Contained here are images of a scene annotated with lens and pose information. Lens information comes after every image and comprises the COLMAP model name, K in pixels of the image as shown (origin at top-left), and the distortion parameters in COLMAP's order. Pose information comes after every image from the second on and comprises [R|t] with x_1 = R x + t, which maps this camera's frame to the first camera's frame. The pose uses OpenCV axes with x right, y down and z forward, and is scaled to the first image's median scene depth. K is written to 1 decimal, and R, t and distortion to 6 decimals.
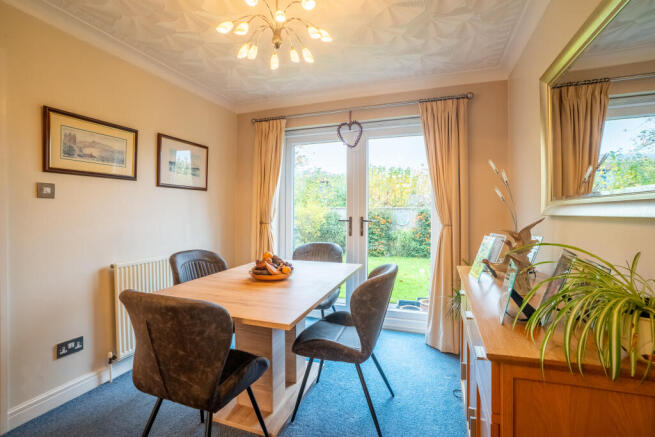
lens RADIAL K [[304.8, 0, 327.8], [0, 304.8, 215.7], [0, 0, 1]] dist [0.000348, 0.000035]
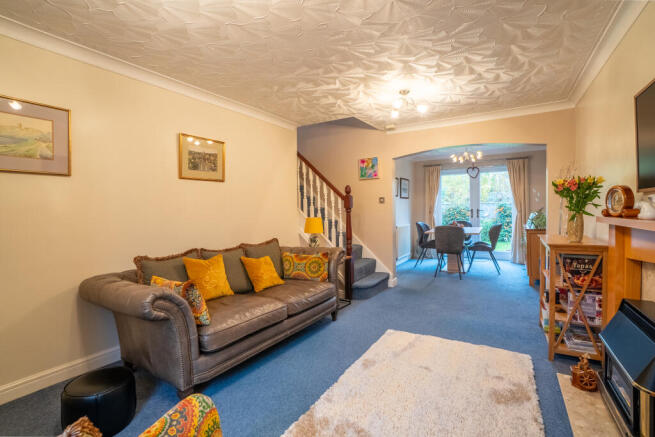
lens RADIAL K [[304.8, 0, 326.3], [0, 304.8, 219.1], [0, 0, 1]] dist [0.000348, 0.000035]
pose [[0.978362, -0.022707, -0.205650, -0.531796], [0.026573, 0.999518, 0.016056, 0.013350], [0.205187, -0.021174, 0.978494, -1.454286]]
